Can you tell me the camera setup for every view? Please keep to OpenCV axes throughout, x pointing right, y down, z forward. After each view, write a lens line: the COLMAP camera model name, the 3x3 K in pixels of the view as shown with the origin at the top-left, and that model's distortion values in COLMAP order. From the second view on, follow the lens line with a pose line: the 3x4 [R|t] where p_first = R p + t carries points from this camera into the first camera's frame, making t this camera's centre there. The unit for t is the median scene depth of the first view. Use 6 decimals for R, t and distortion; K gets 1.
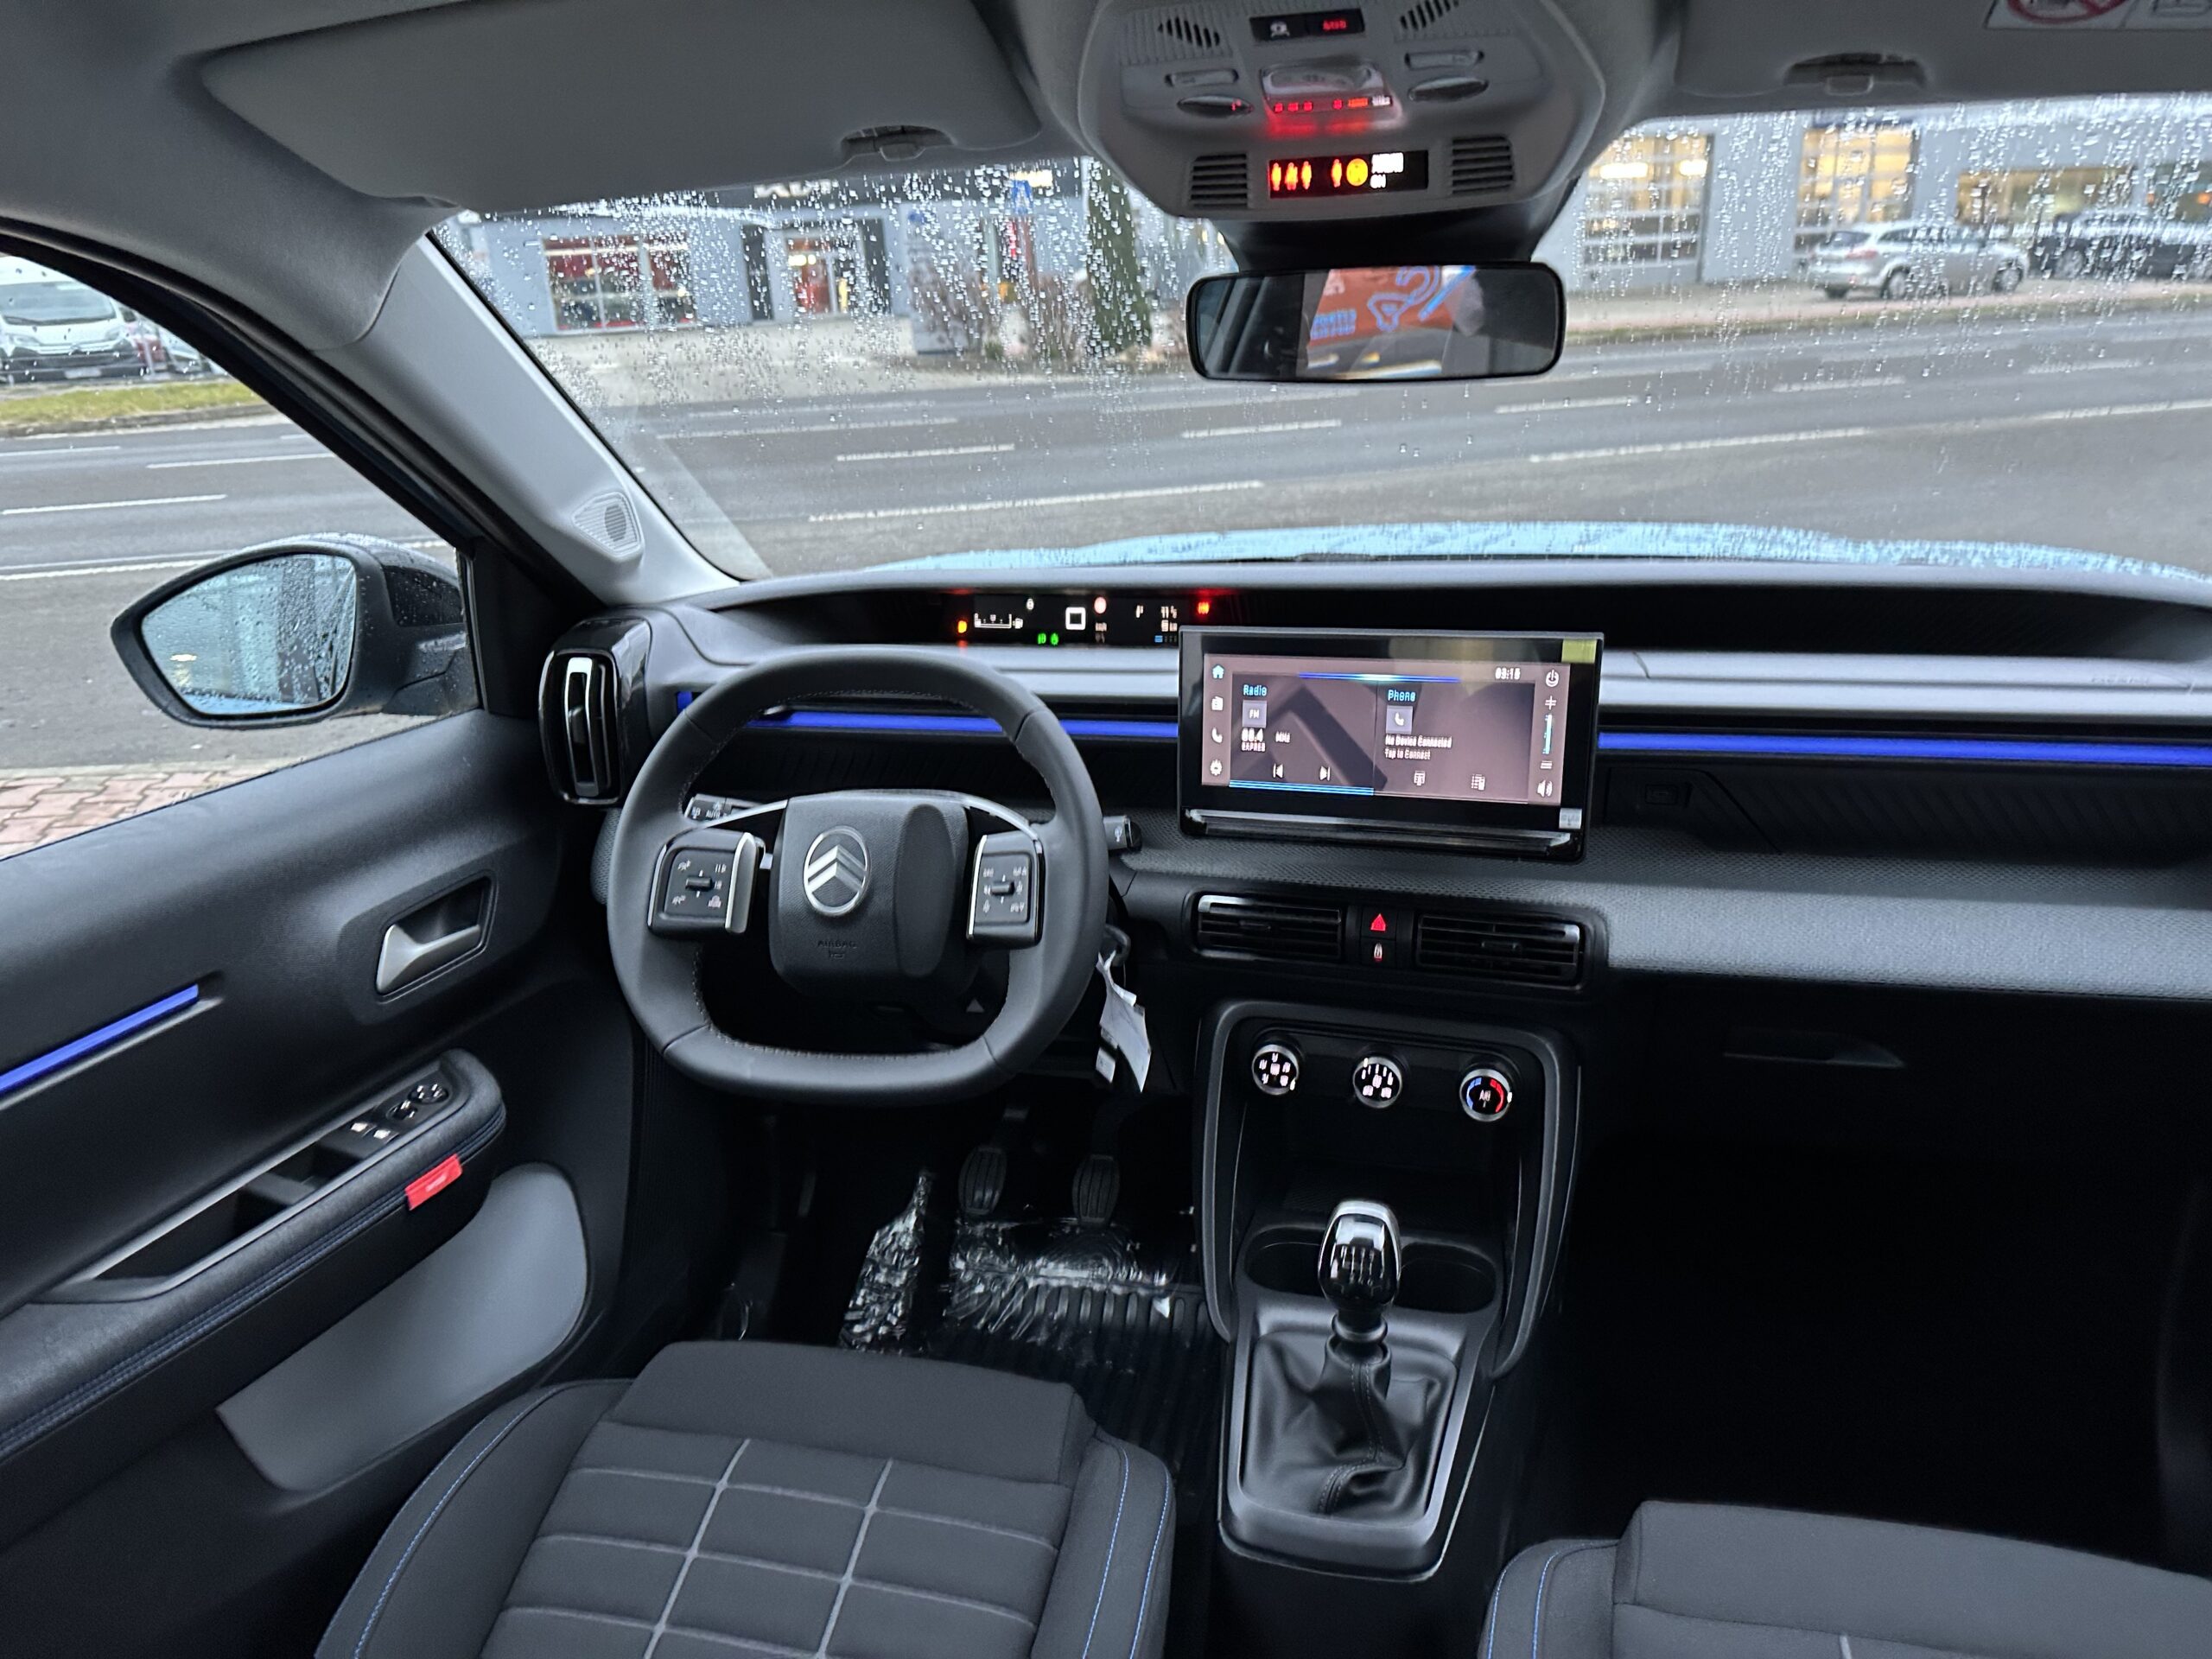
lens RADIAL K [[1532.6, 0, 1140.6], [0, 1532.6, 827.5], [0, 0, 1]] dist [0.057667, -0.052637]
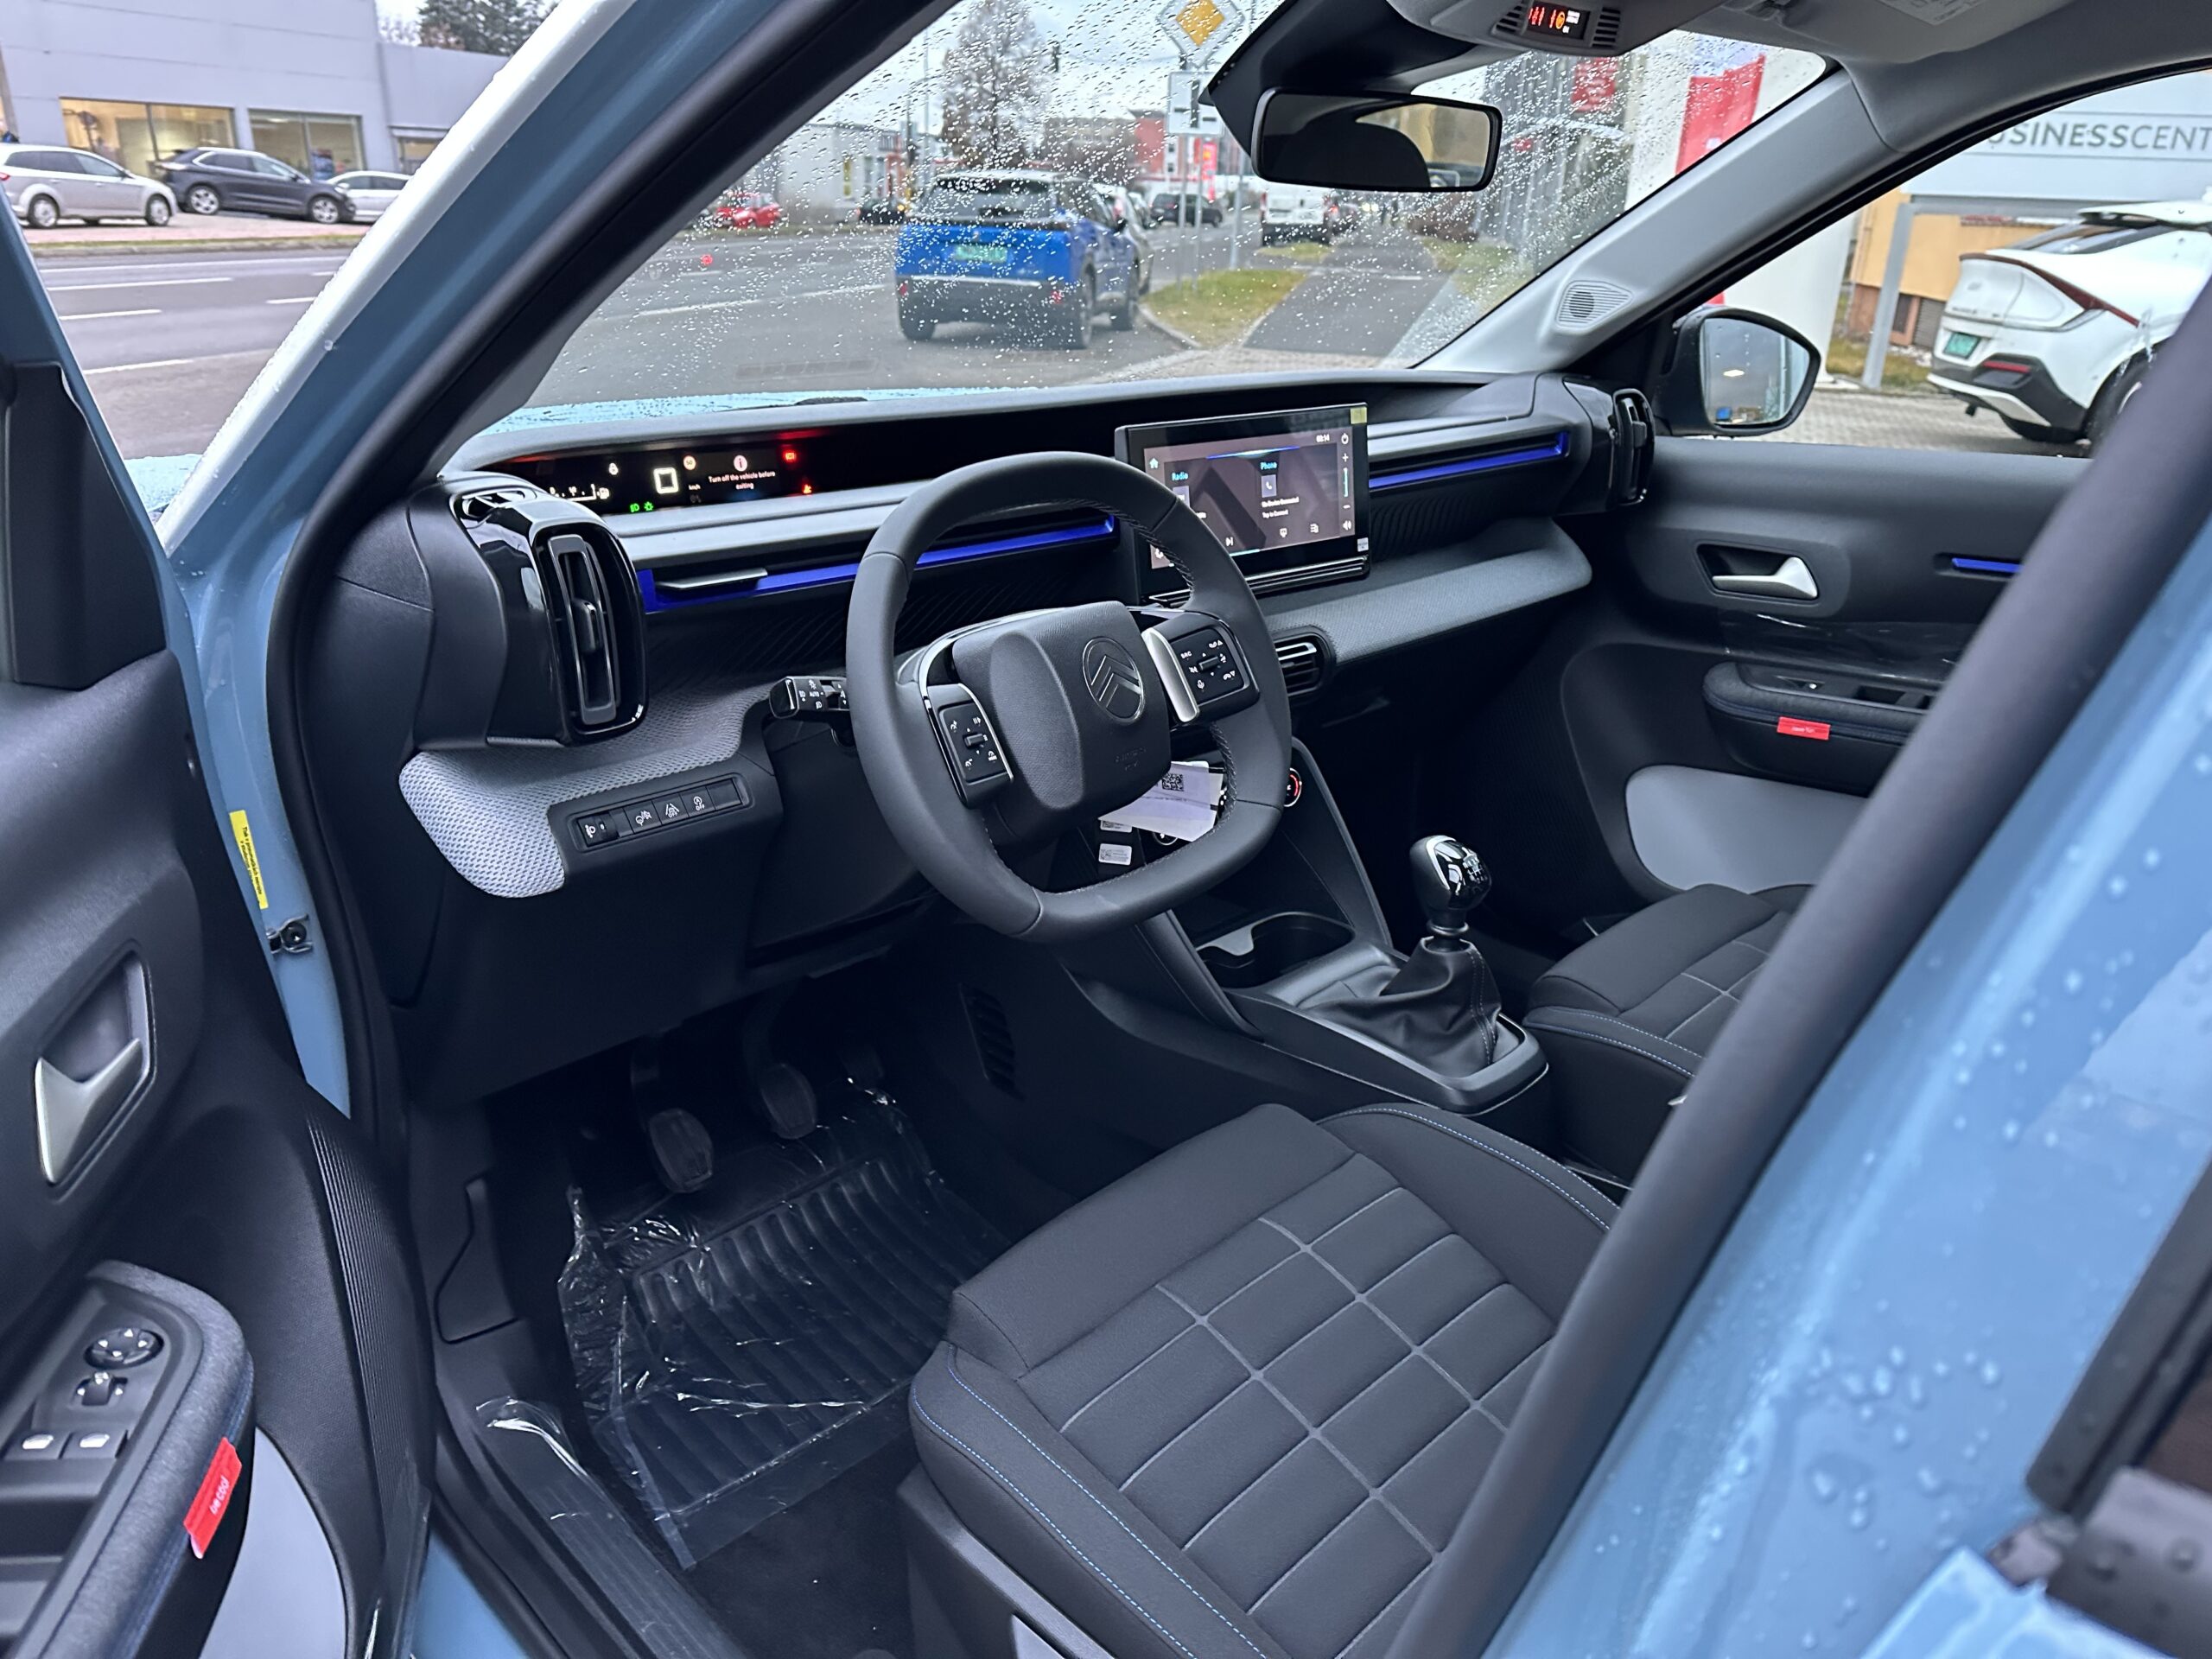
lens RADIAL K [[1572.7, 0, 1106.0], [0, 1572.7, 829.5], [0, 0, 1]] dist [0.054758, -0.055694]
pose [[0.507118, -0.262851, 0.820817, -0.975839], [0.242317, 0.957428, 0.156889, -0.035767], [-0.827111, 0.119337, 0.549223, 0.437934]]
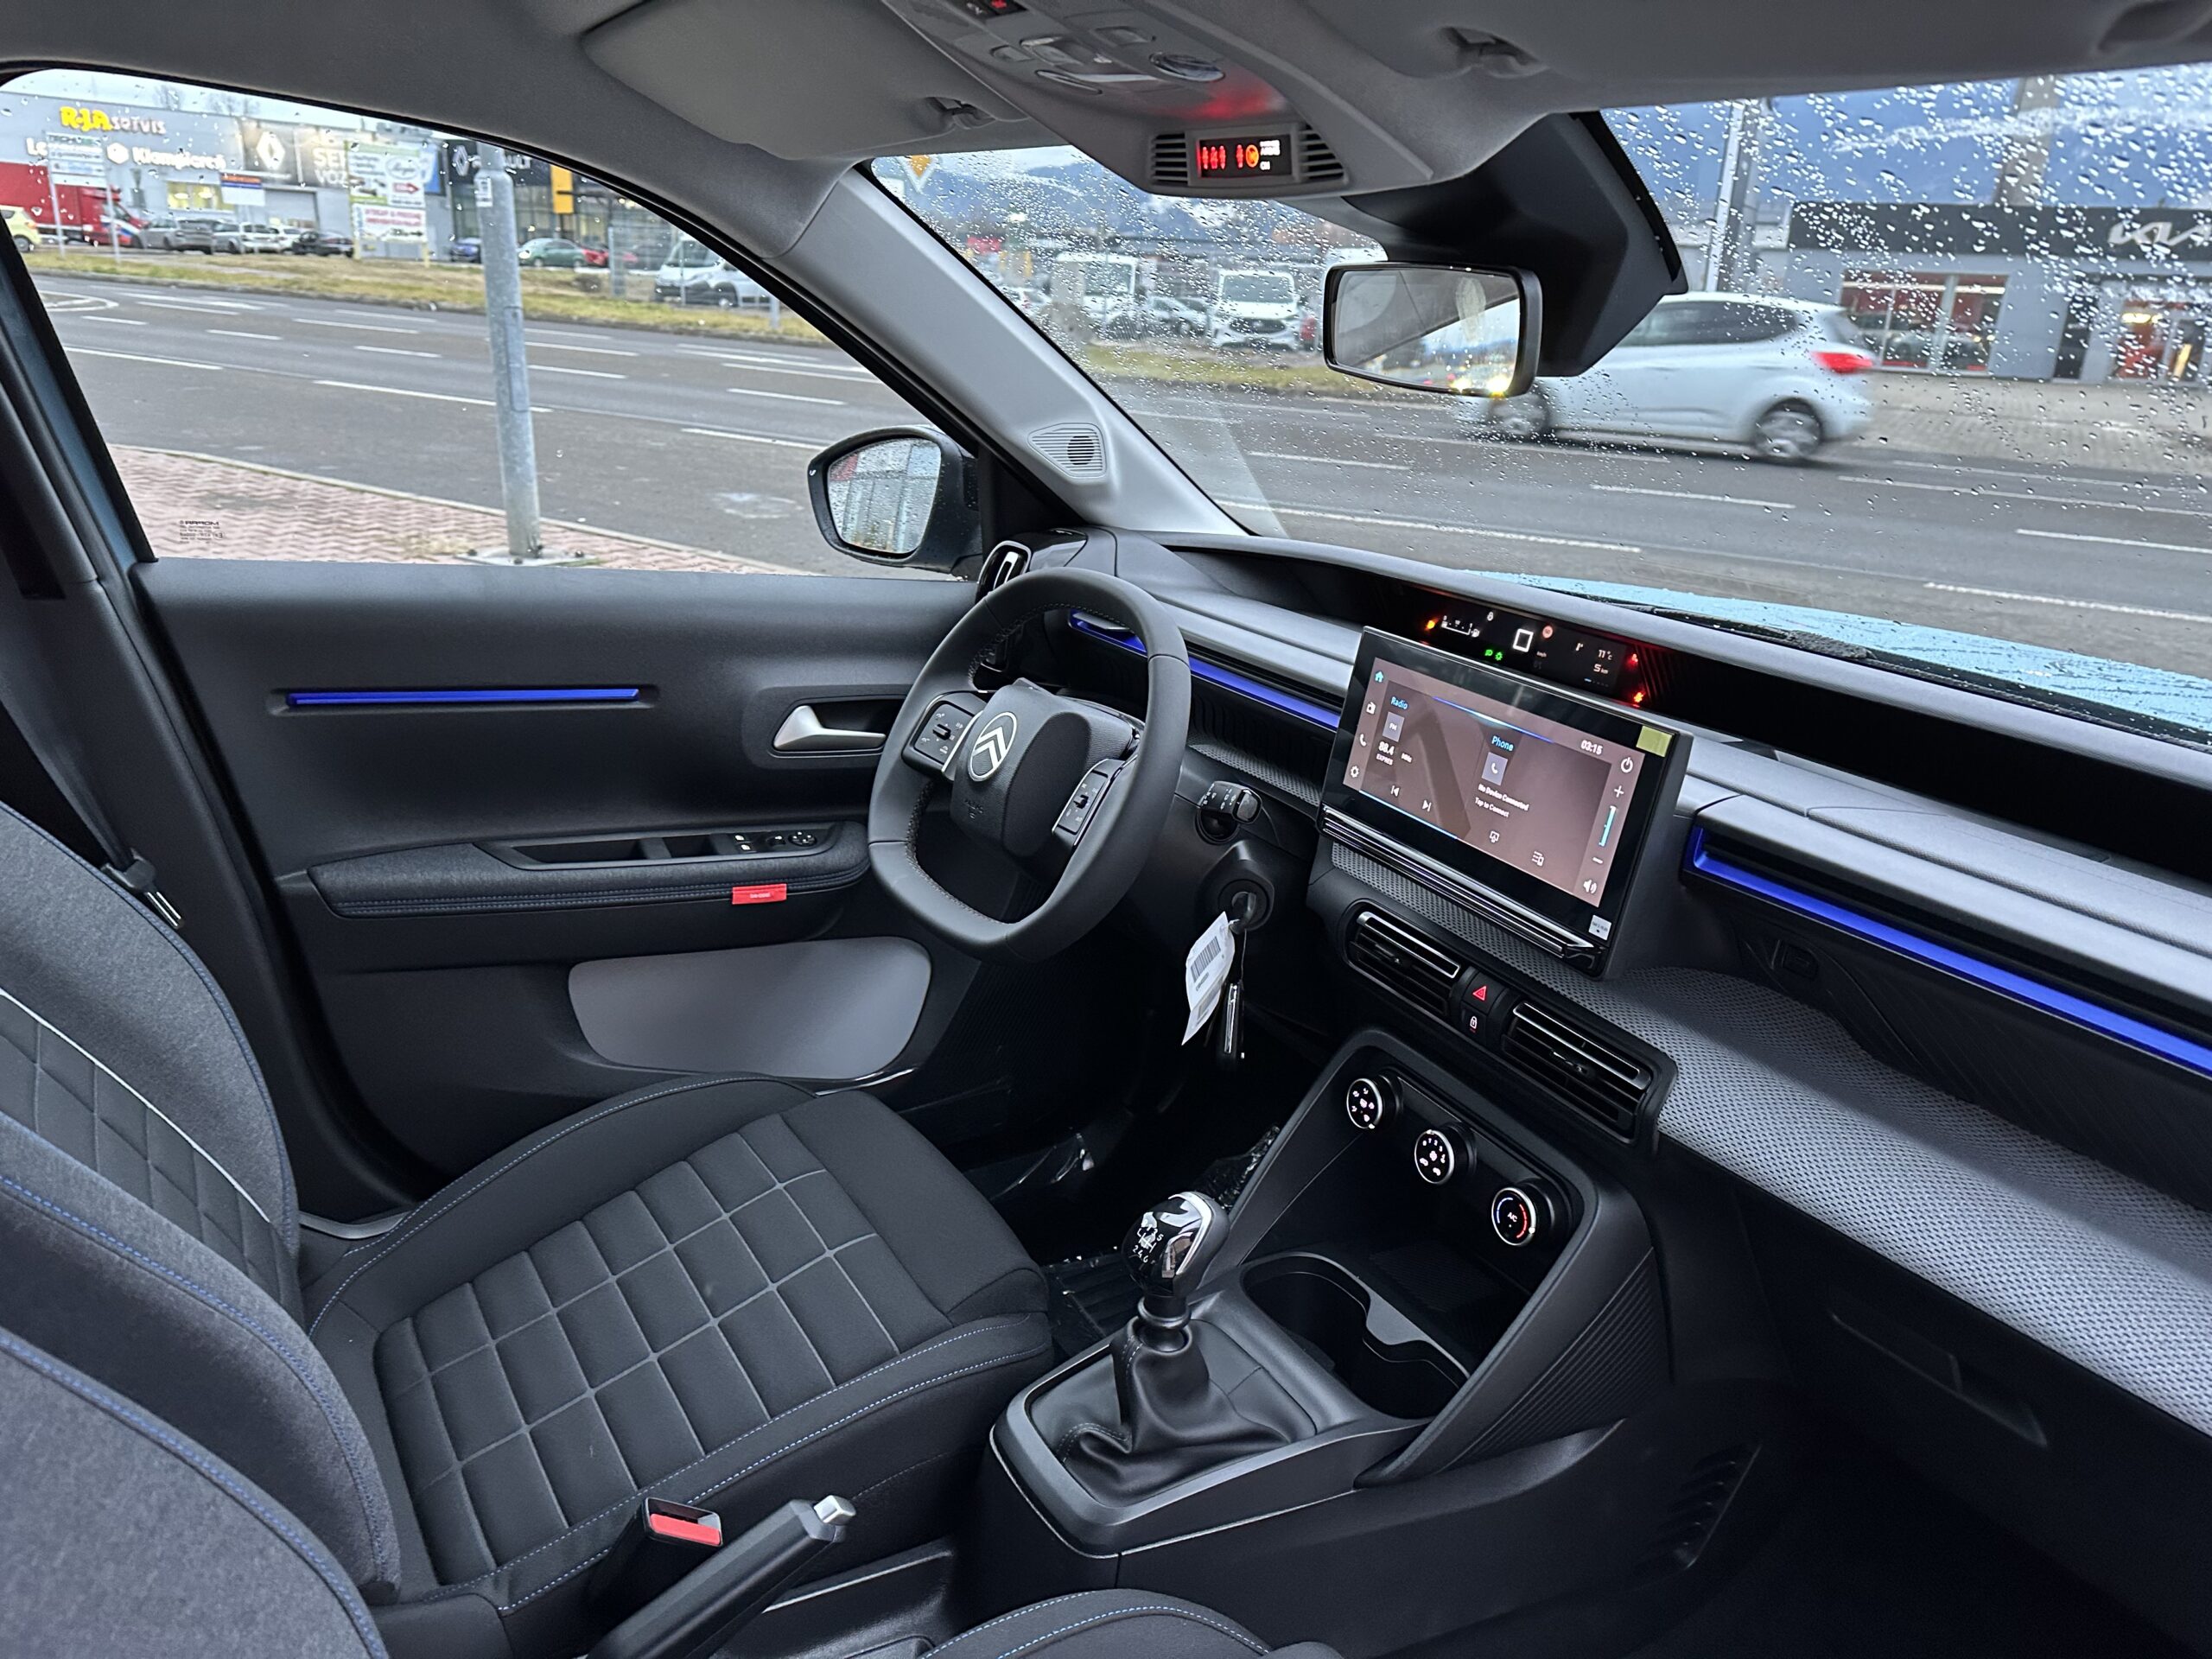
lens RADIAL K [[1572.7, 0, 1106.0], [0, 1572.7, 829.5], [0, 0, 1]] dist [0.054758, -0.055694]
pose [[0.709640, 0.306942, -0.634190, 0.596241], [-0.320397, 0.942250, 0.097526, -0.052142], [0.627500, 0.133984, 0.767002, 0.134585]]
